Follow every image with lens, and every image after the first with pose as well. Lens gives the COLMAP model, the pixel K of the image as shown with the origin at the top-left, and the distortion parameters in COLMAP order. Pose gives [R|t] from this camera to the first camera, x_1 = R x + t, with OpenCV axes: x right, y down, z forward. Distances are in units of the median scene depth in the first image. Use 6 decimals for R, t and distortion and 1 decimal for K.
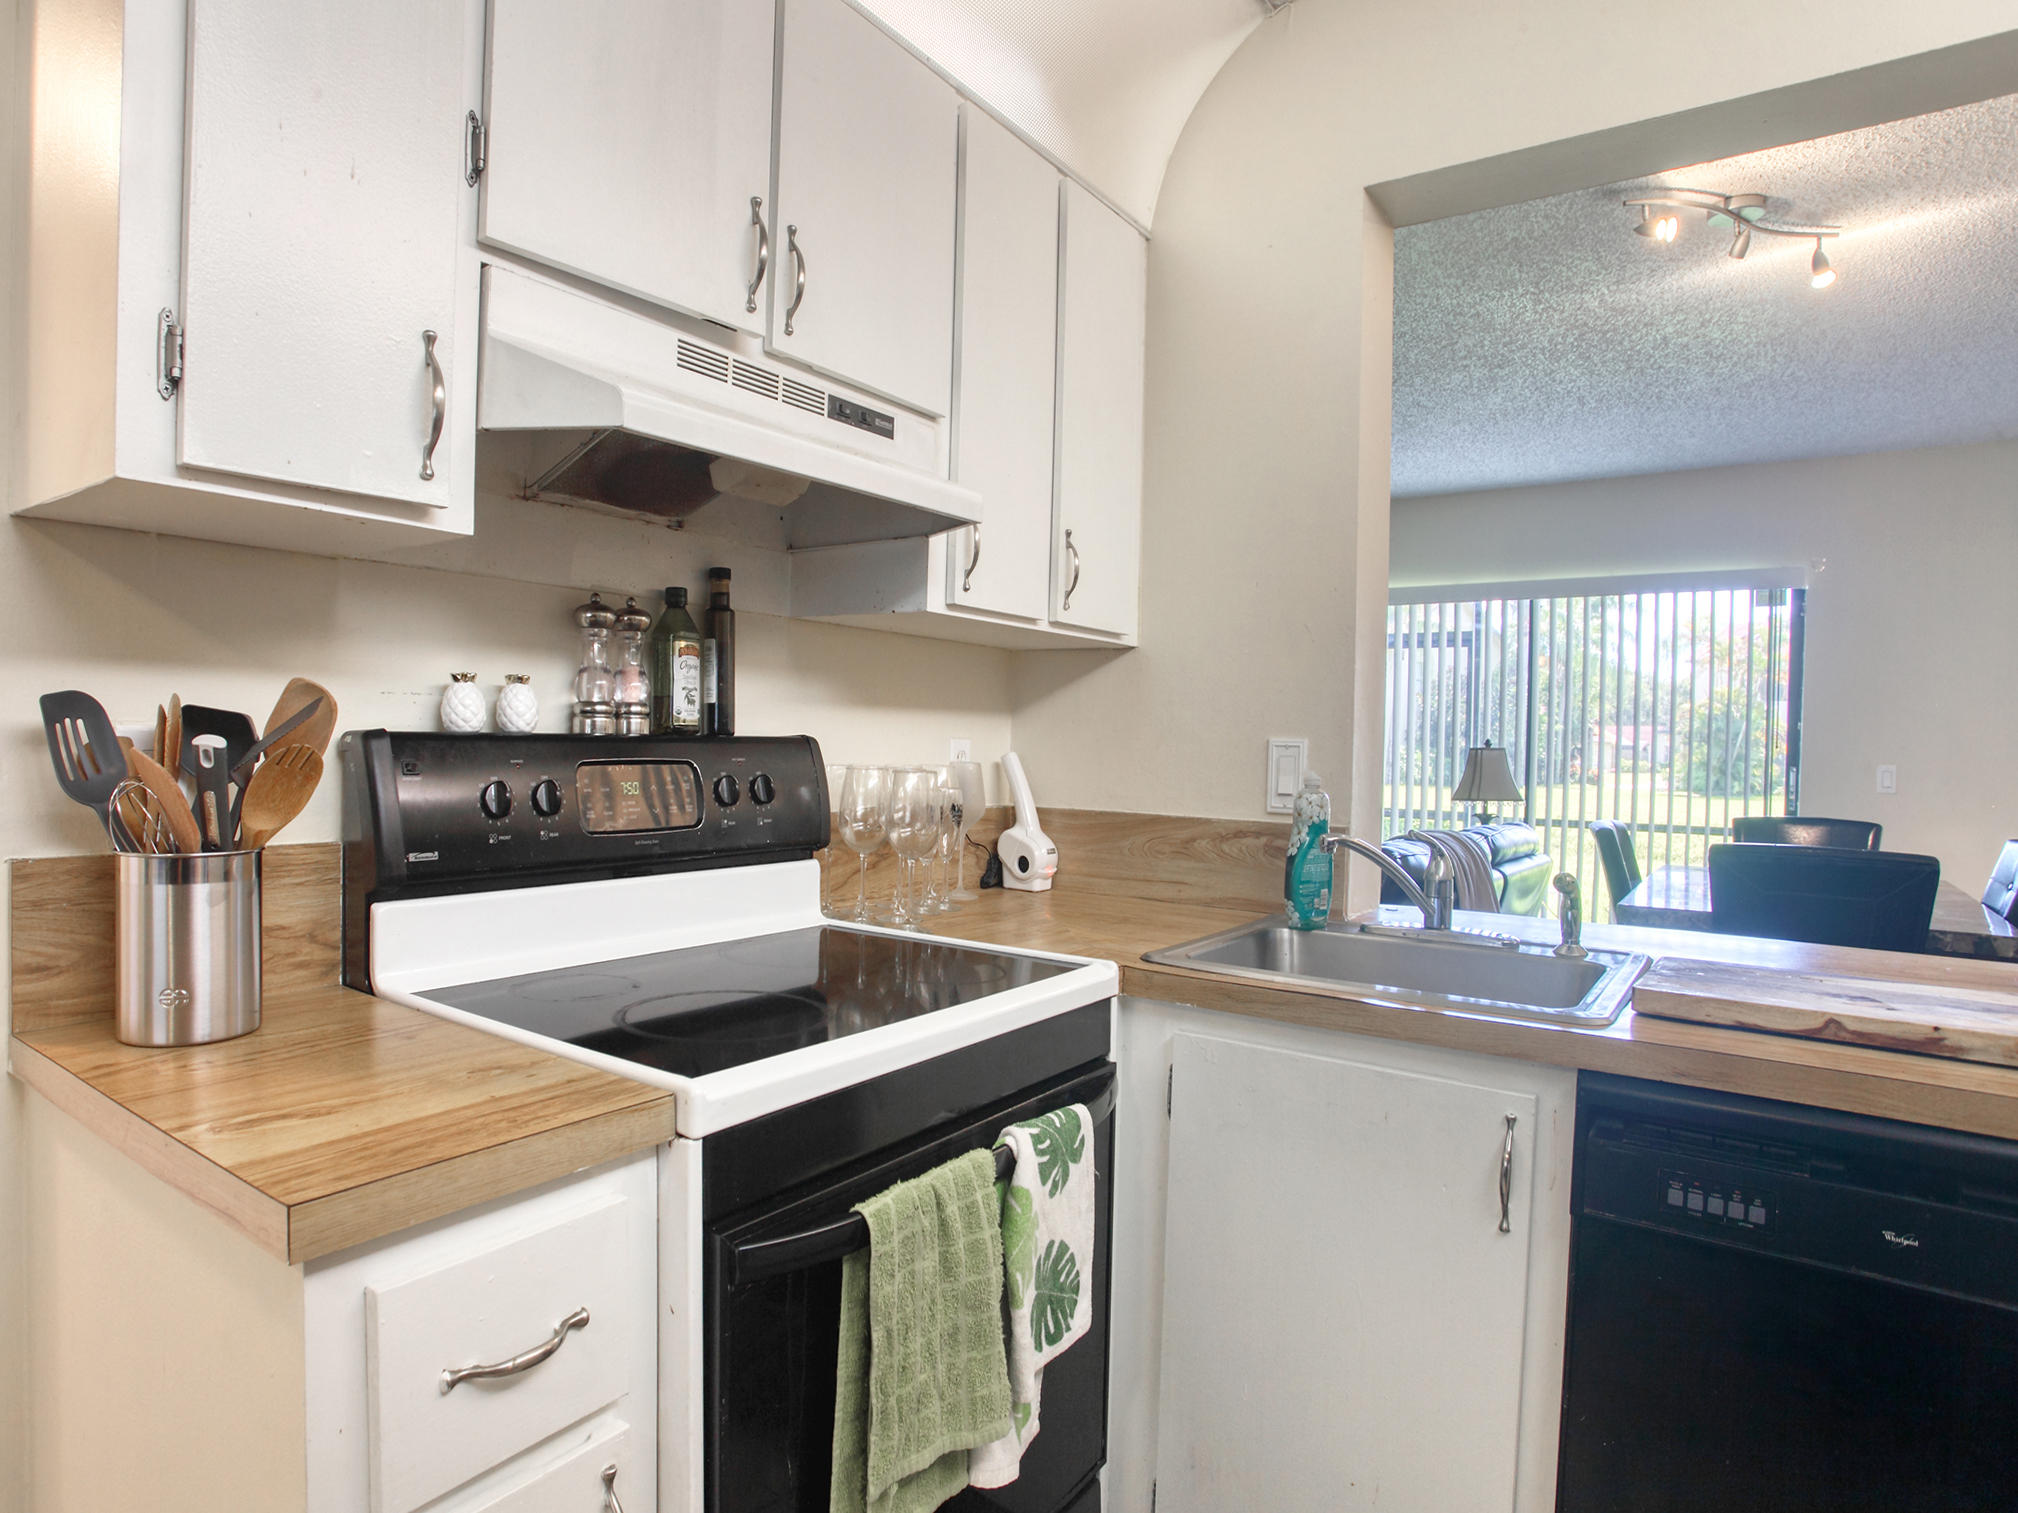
lens RADIAL K [[1056.5, 0, 1009.0], [0, 1056.5, 756.5], [0, 0, 1]] dist [-0.019063, 0.000519]
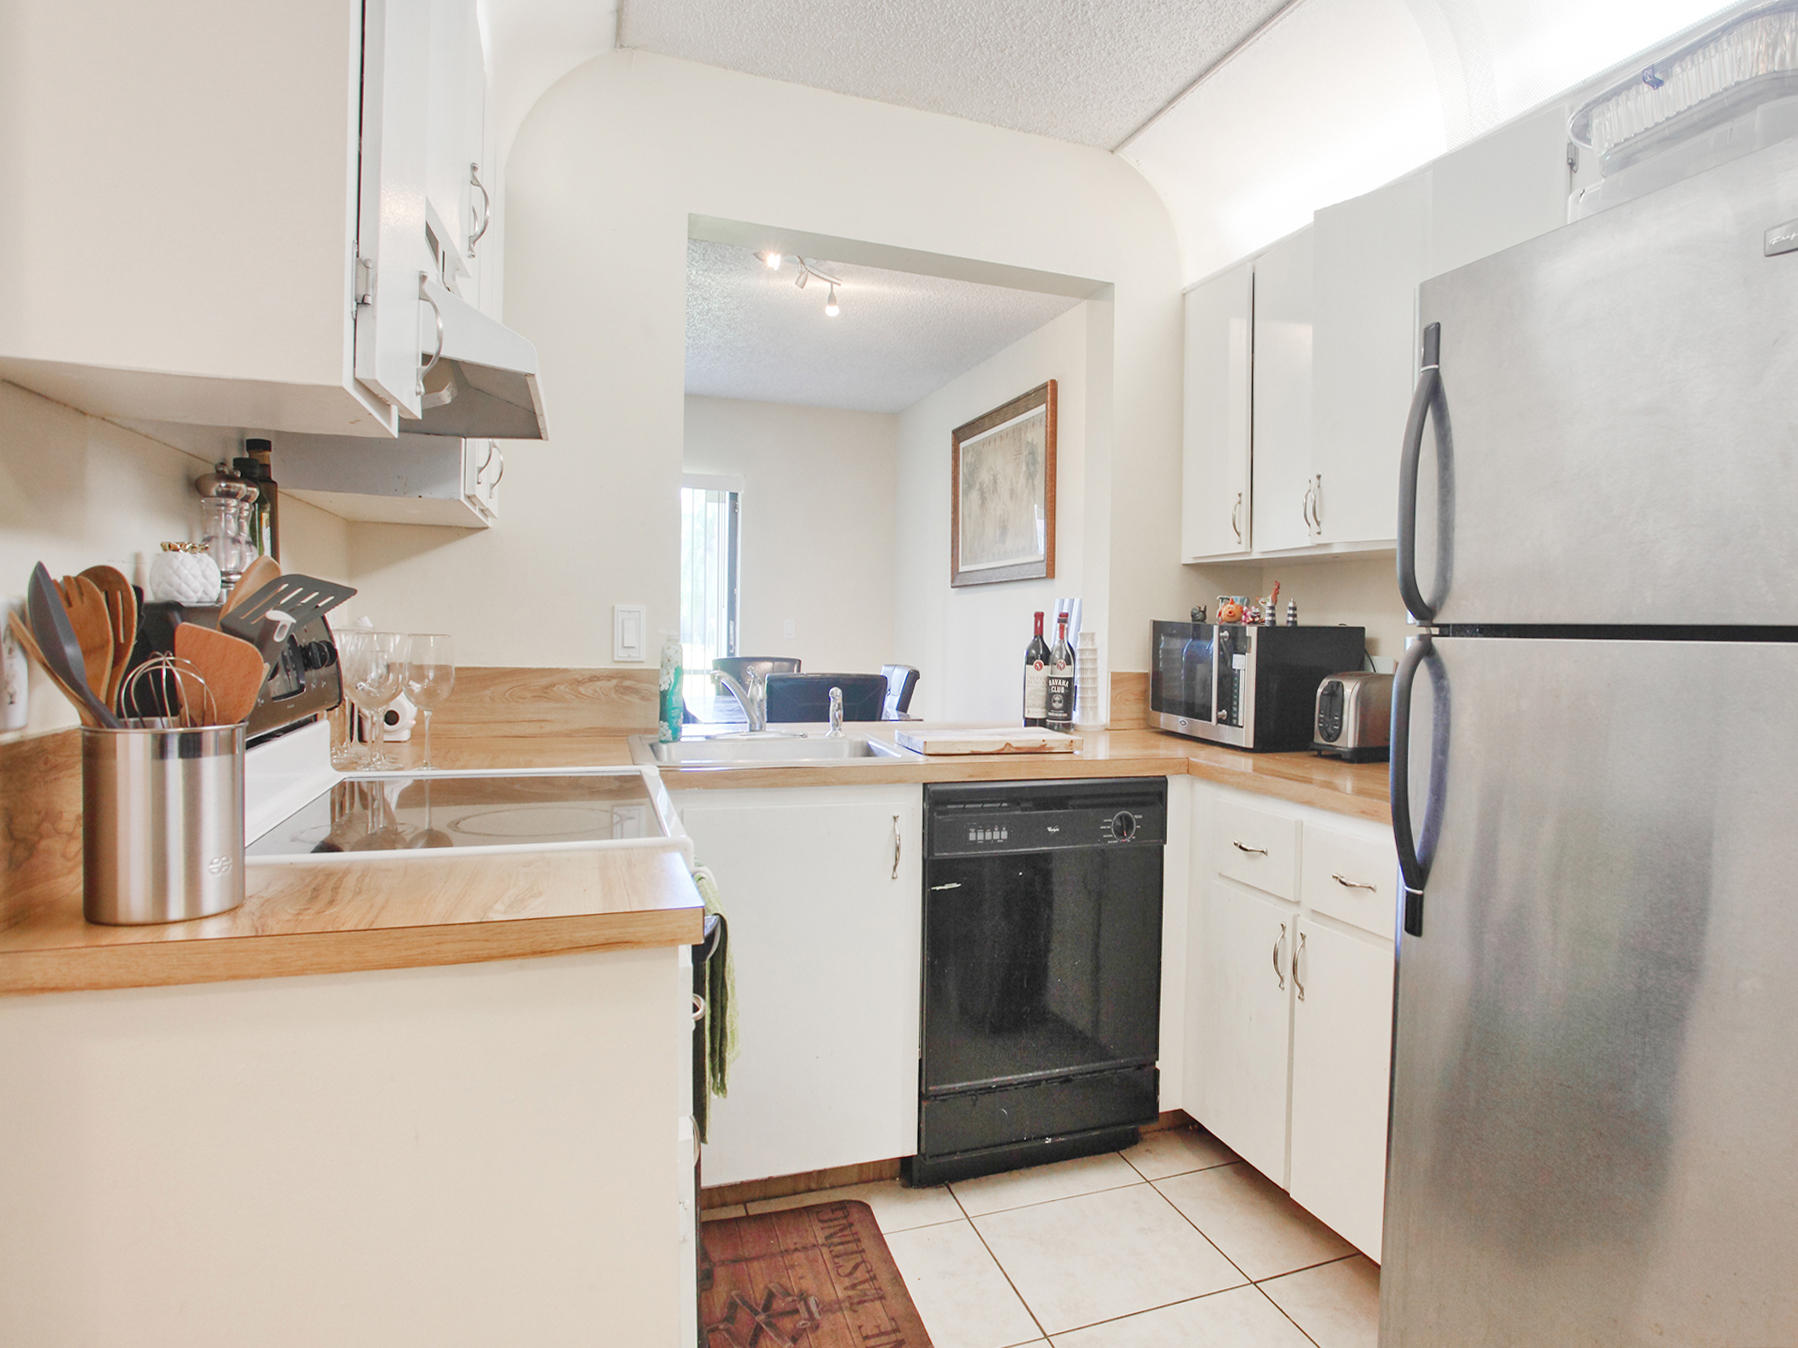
lens RADIAL K [[946.2, 0, 897.7], [0, 946.2, 621.0], [0, 0, 1]] dist [0.057949, 0.000200]
pose [[0.669672, -0.007742, 0.742617, -0.407806], [0.001375, 0.999957, 0.009185, -0.007688], [-0.742656, -0.005129, 0.669654, -0.064374]]
